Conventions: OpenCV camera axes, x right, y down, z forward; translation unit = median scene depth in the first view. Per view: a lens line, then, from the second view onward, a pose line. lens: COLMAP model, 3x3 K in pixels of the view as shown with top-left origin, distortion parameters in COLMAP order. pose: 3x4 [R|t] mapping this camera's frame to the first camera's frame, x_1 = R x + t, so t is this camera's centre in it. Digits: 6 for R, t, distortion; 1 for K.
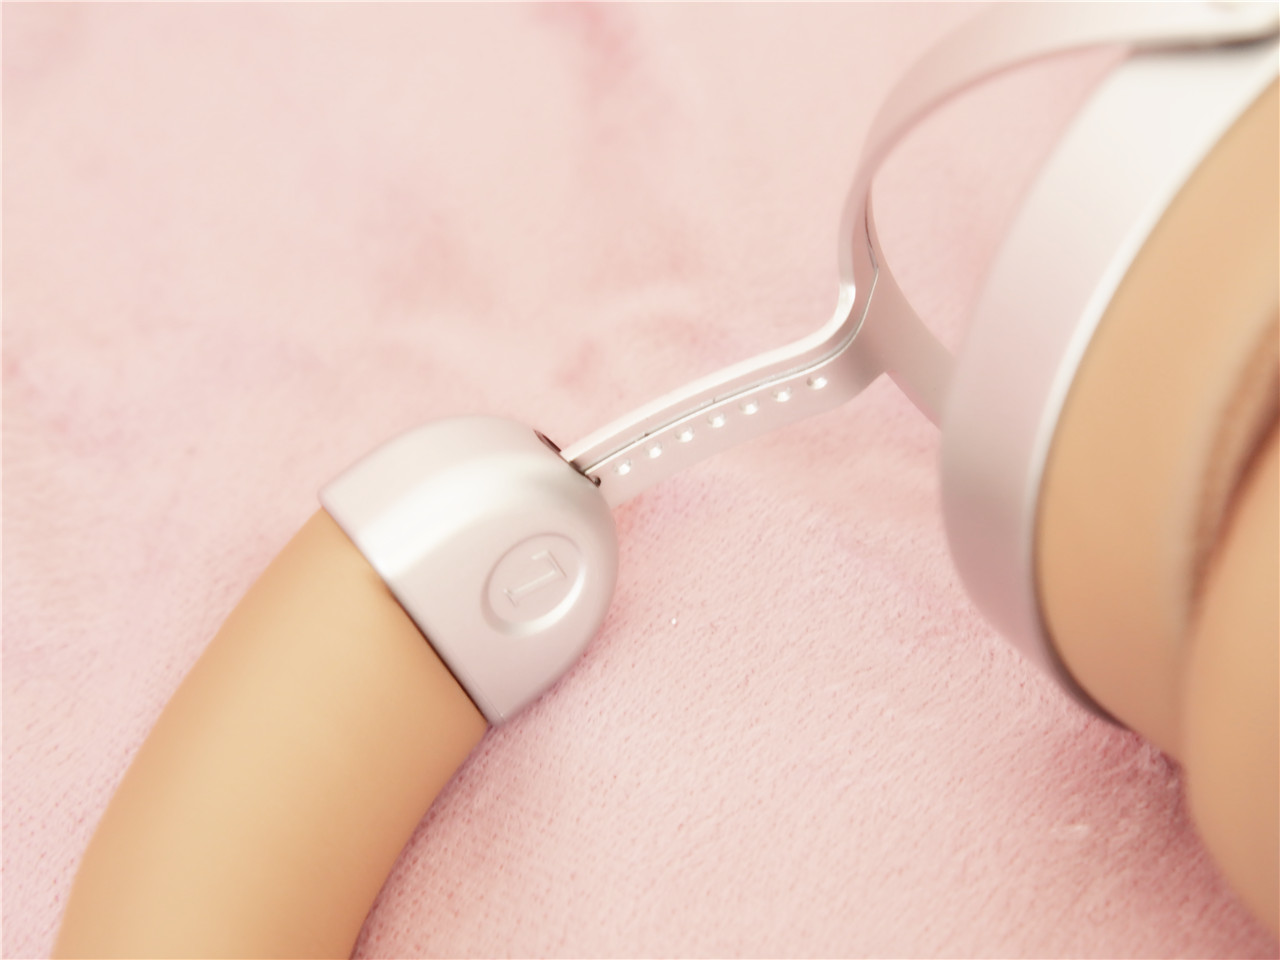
lens RADIAL K [[3211.4, 0, 640.0], [0, 3211.4, 480.0], [0, 0, 1]] dist [-0.025816, -0.163201]
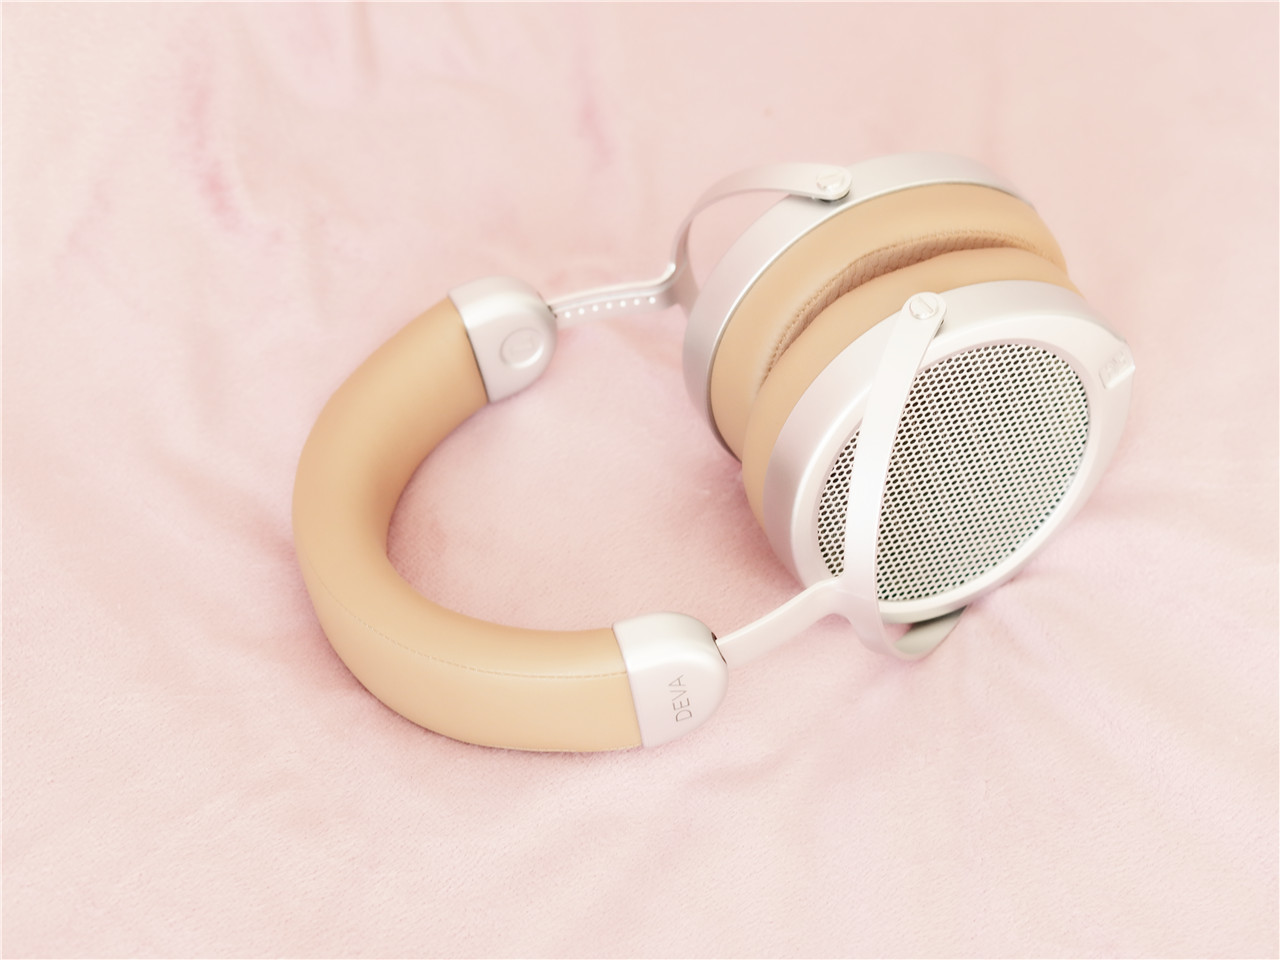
lens RADIAL K [[3211.4, 0, 640.0], [0, 3211.4, 480.0], [0, 0, 1]] dist [-0.025816, -0.163201]
pose [[0.966773, 0.252828, 0.037793, -0.012429], [-0.251211, 0.966986, -0.042794, 0.215872], [-0.047365, 0.031878, 0.998369, -1.499477]]
